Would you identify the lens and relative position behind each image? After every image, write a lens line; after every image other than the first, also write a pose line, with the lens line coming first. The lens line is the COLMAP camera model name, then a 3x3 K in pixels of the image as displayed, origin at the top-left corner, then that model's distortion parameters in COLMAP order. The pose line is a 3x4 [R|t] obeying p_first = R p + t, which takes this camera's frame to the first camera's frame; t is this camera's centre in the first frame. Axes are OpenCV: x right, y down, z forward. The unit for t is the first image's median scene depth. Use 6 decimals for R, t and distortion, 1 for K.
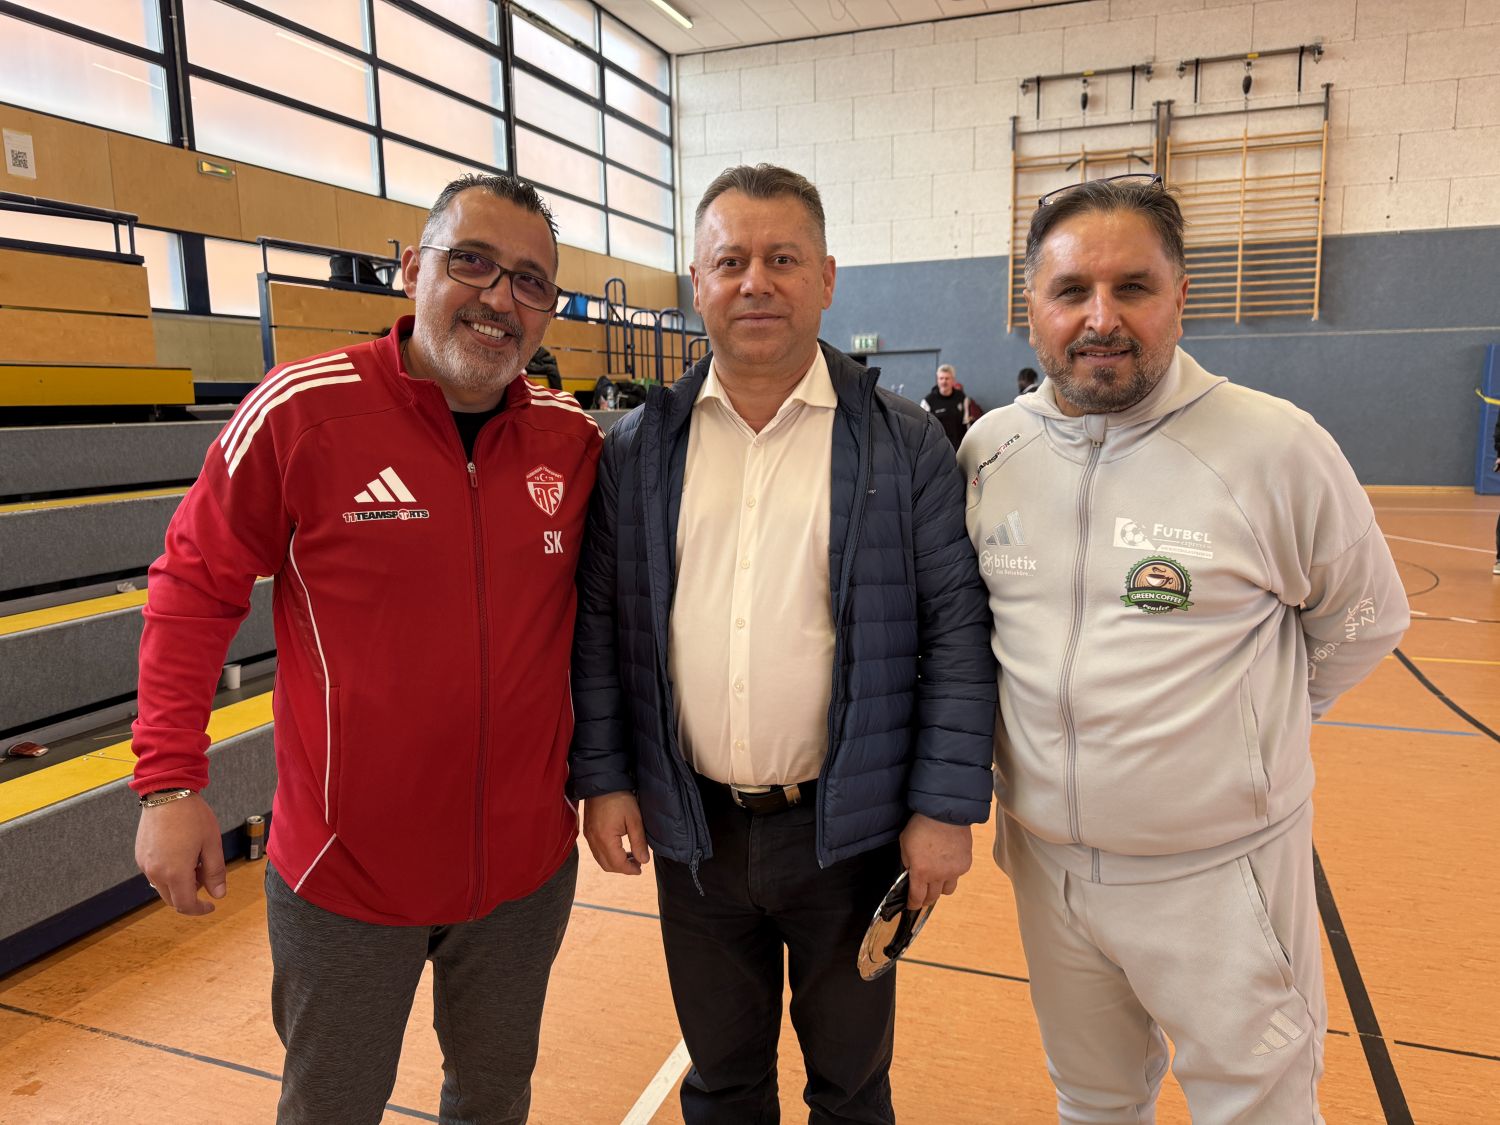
lens RADIAL K [[1063.0, 0, 757.6], [0, 1063.0, 547.5], [0, 0, 1]] dist [0.012220, -0.016711]
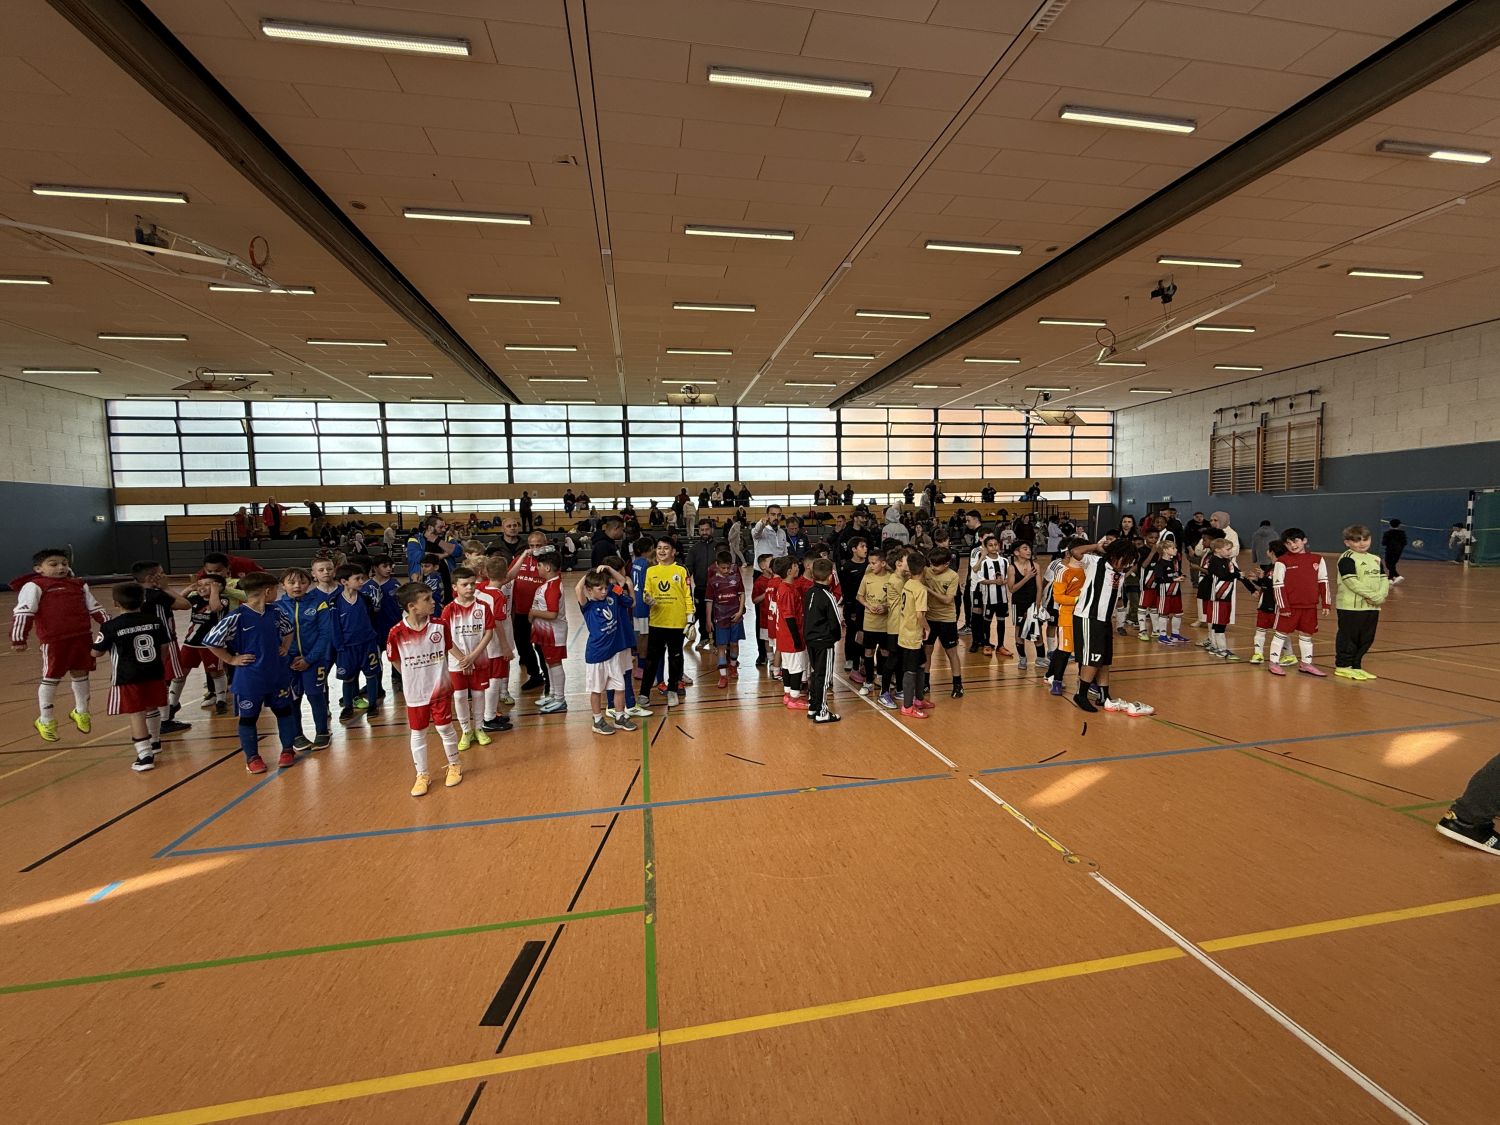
lens RADIAL K [[594.1, 0, 743.9], [0, 594.1, 565.6], [0, 0, 1]] dist [-0.003614, -0.000248]
pose [[0.475019, 0.077850, -0.876525, 1.144072], [-0.126430, 0.991782, 0.019570, 0.120572], [0.870846, 0.101523, 0.480958, -0.907605]]
